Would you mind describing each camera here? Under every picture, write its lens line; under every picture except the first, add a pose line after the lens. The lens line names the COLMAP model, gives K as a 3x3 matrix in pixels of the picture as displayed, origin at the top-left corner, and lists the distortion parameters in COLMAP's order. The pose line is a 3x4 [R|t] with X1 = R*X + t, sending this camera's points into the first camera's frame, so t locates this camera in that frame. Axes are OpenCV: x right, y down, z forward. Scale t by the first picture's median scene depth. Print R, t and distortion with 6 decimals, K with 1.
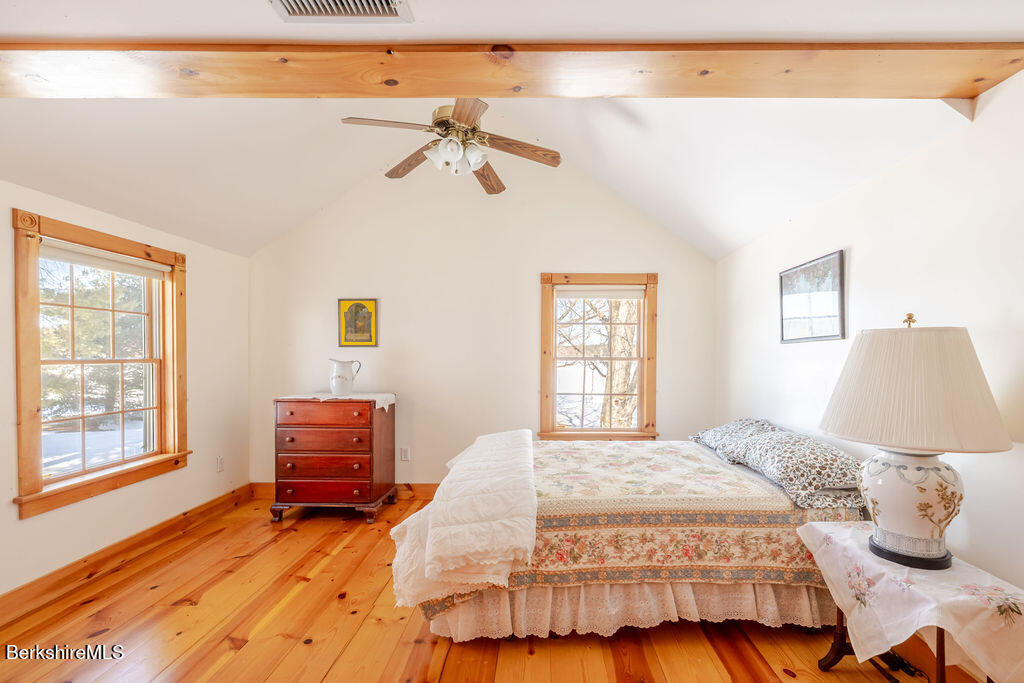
lens RADIAL K [[443.4, 0, 538.5], [0, 443.4, 362.7], [0, 0, 1]] dist [0.002454, 0.000179]
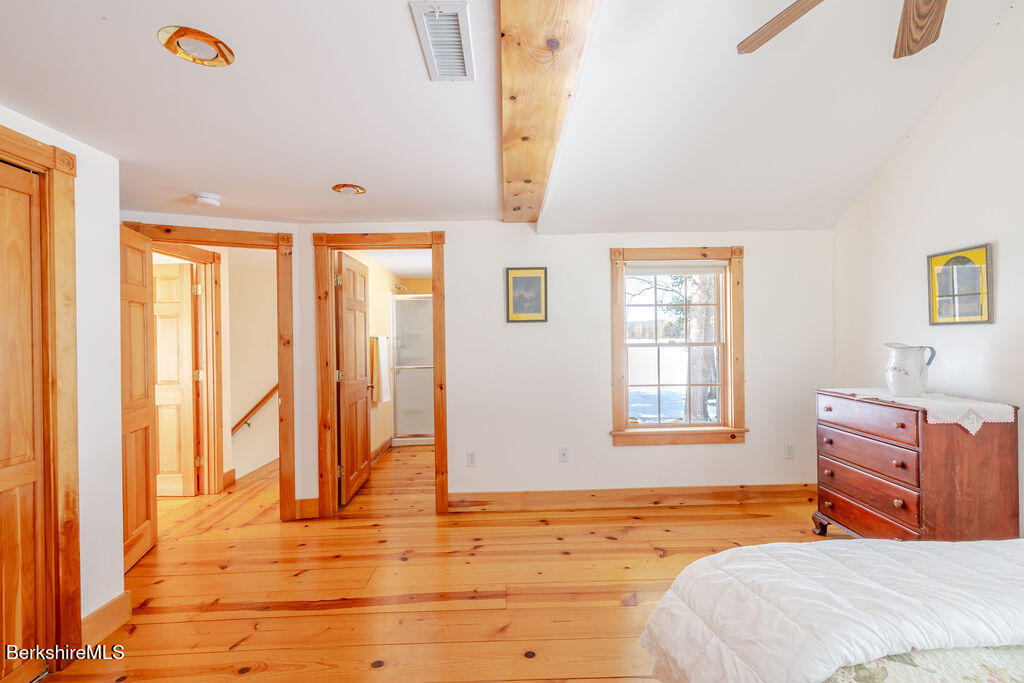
lens RADIAL K [[441.7, 0, 511.8], [0, 441.7, 337.6], [0, 0, 1]] dist [0.002641, 0.000076]
pose [[0.028949, -0.006099, -0.999562, 0.279513], [-0.004850, 0.999969, -0.006242, -0.012217], [0.999569, 0.005028, 0.028918, 0.440919]]
